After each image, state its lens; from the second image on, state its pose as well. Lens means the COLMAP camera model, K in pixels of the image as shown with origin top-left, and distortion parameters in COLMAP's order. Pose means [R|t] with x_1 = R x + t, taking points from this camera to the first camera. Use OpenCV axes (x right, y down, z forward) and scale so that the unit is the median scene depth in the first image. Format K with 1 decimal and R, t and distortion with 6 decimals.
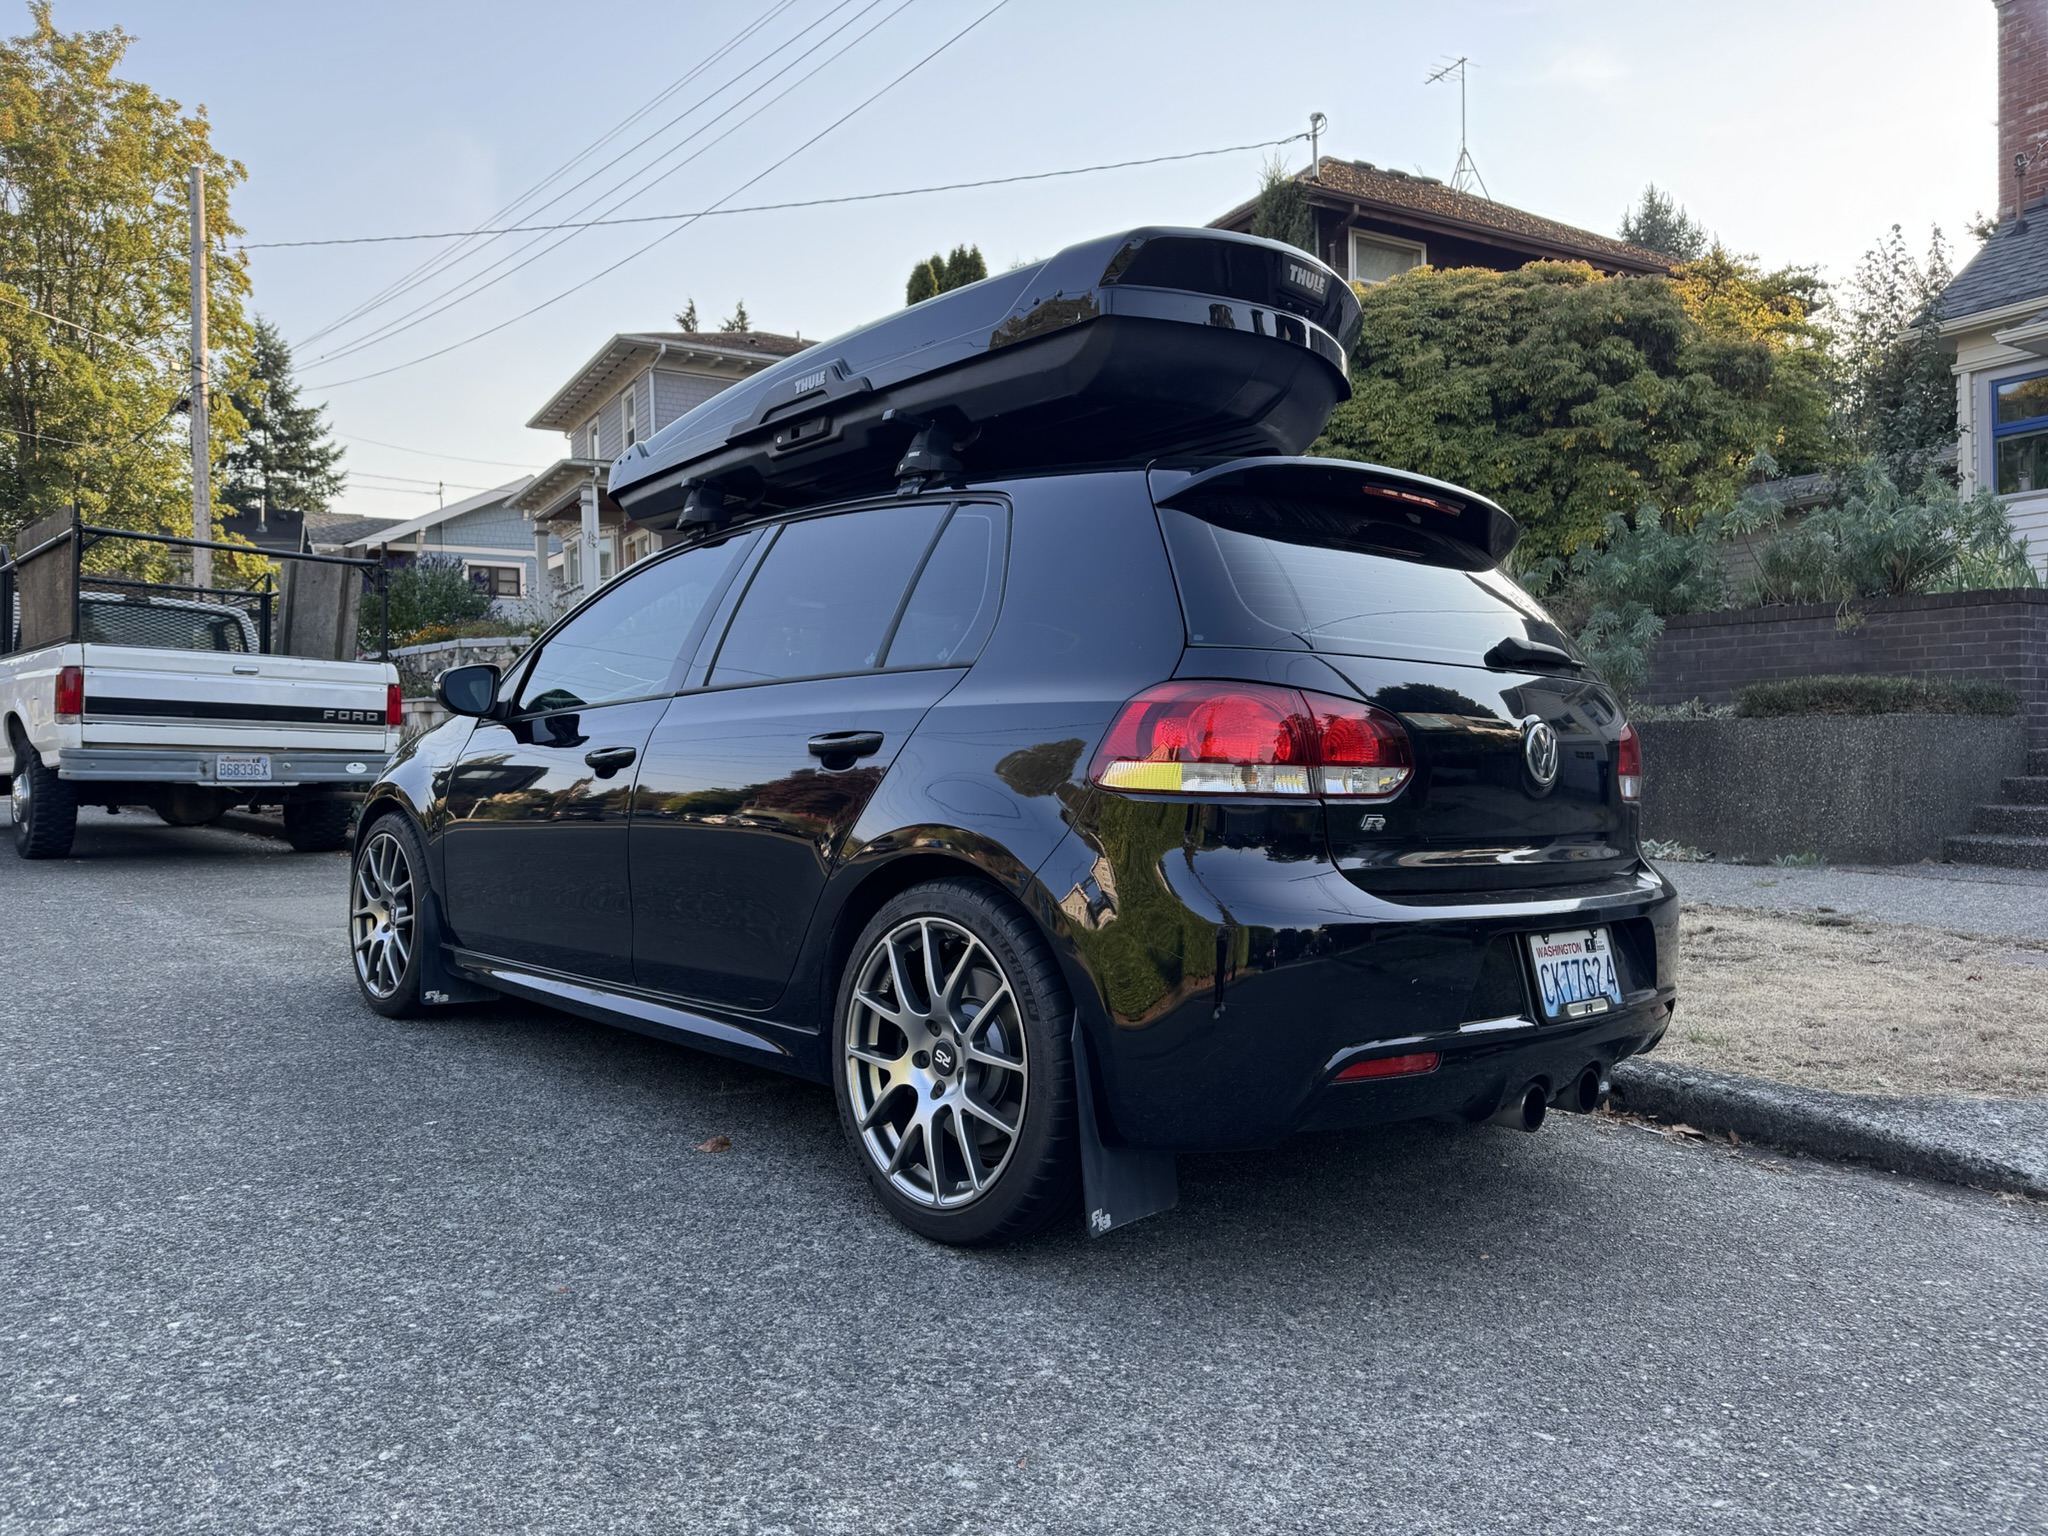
lens RADIAL K [[1444.7, 0, 1023.4], [0, 1444.7, 755.2], [0, 0, 1]] dist [-0.006520, -0.005289]
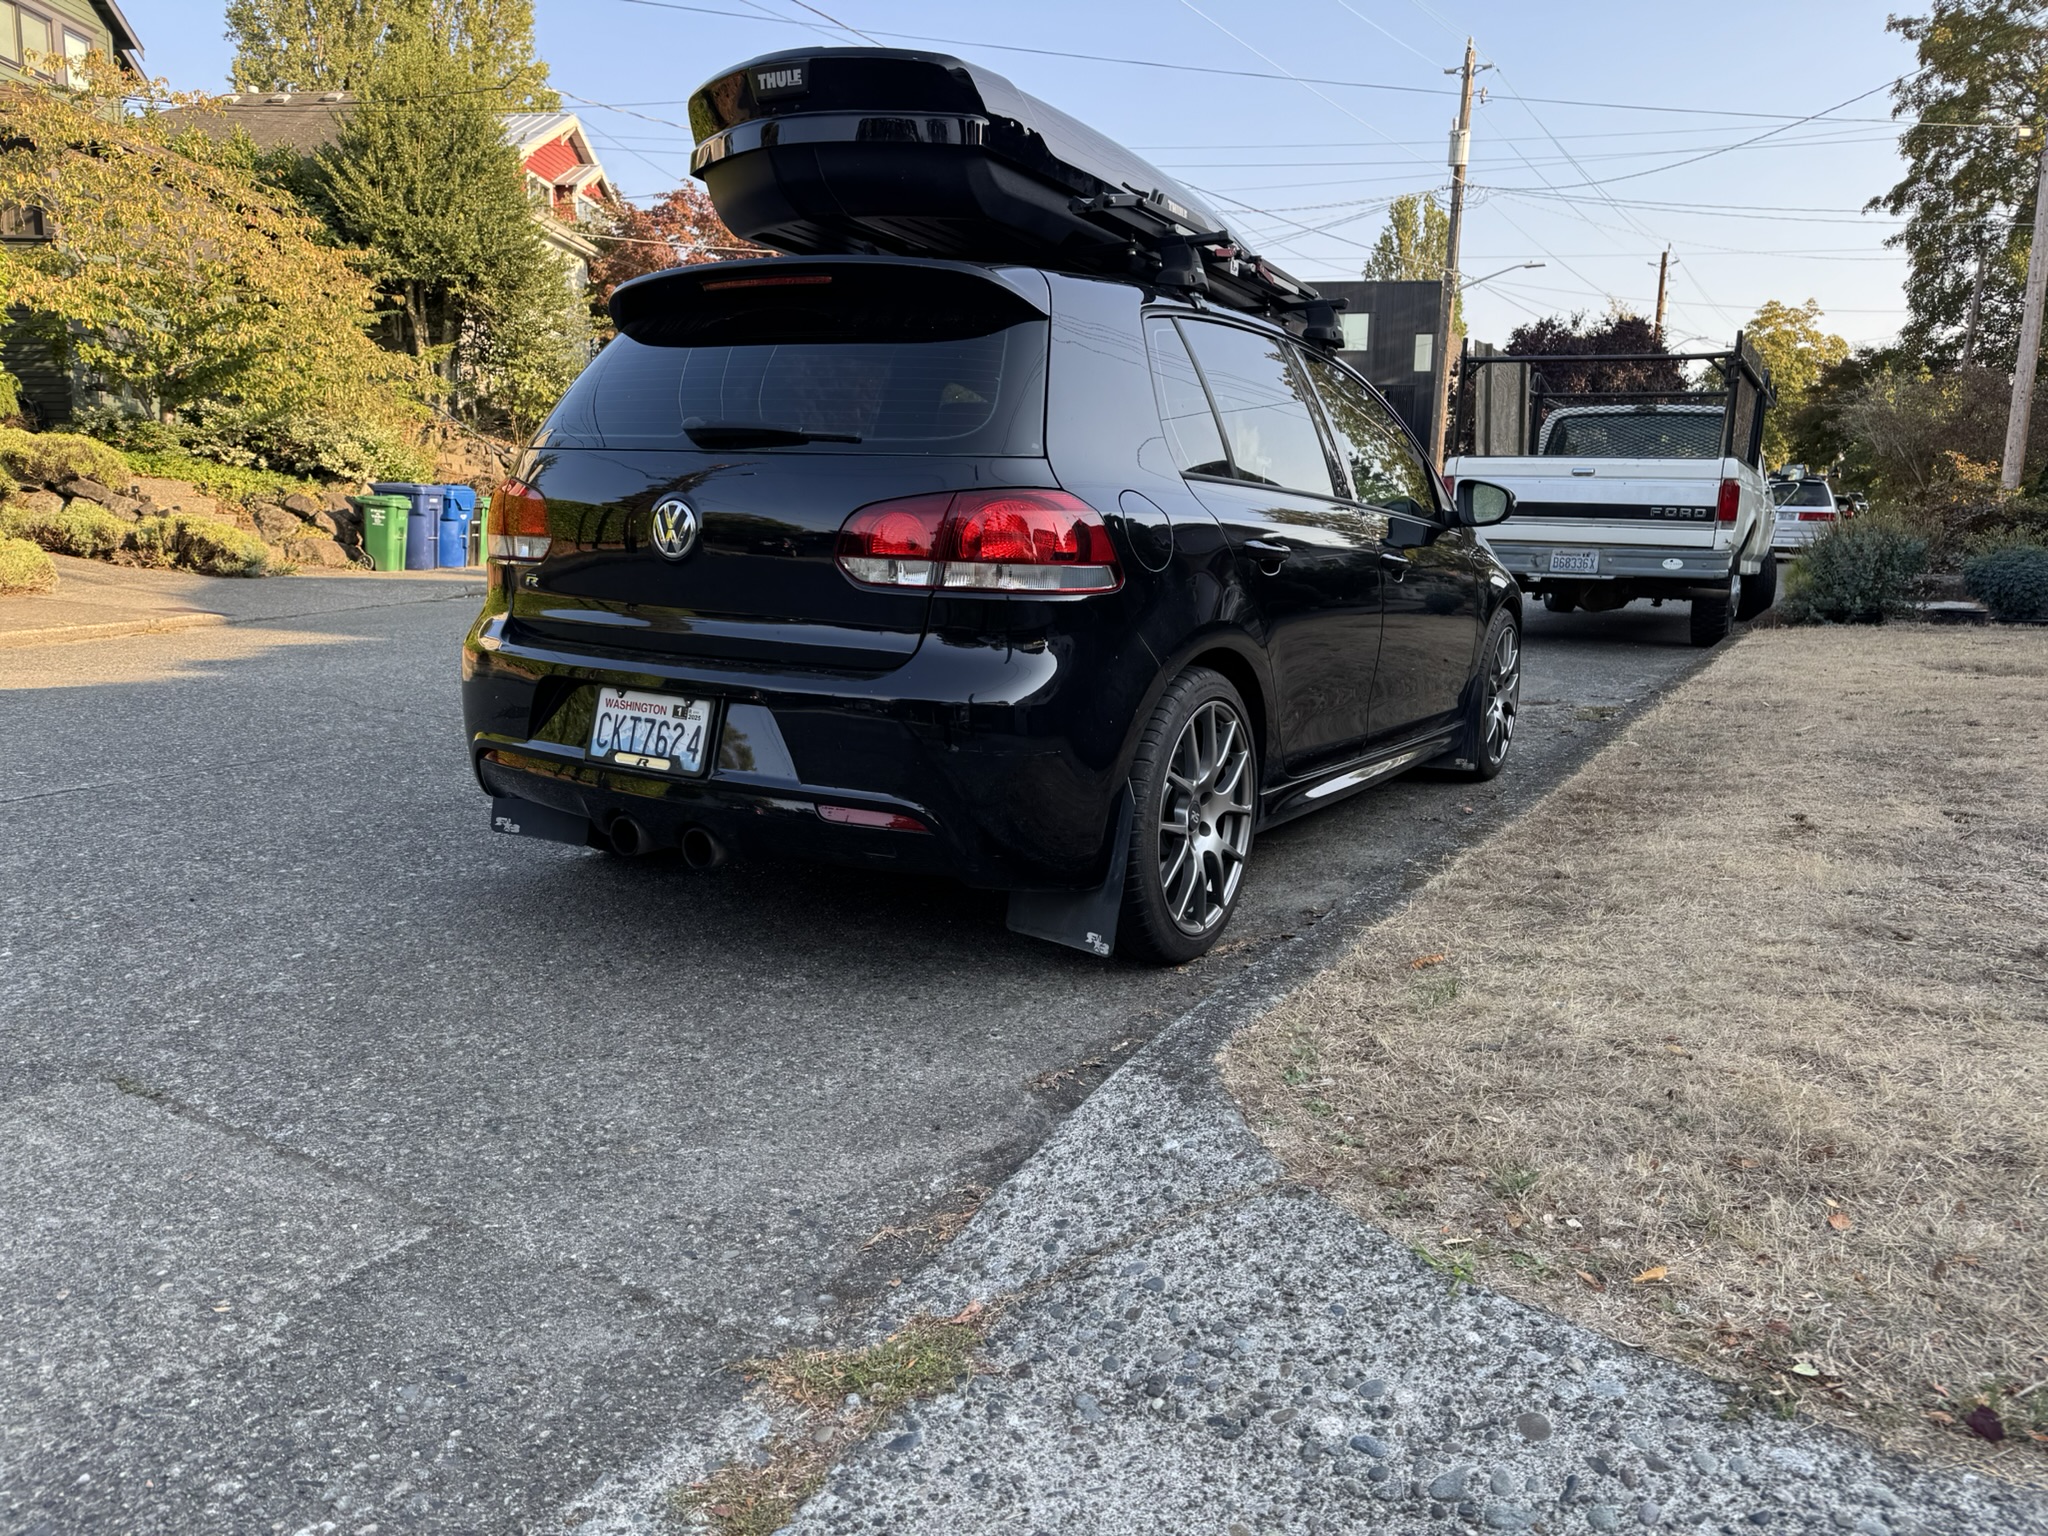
lens RADIAL K [[1444.7, 0, 1016.0], [0, 1444.7, 765.2], [0, 0, 1]] dist [-0.006520, -0.005289]
pose [[0.257378, 0.145695, -0.955264, 1.496311], [-0.008630, 0.988875, 0.148496, 0.009013], [0.966272, -0.029976, 0.255772, 0.968041]]
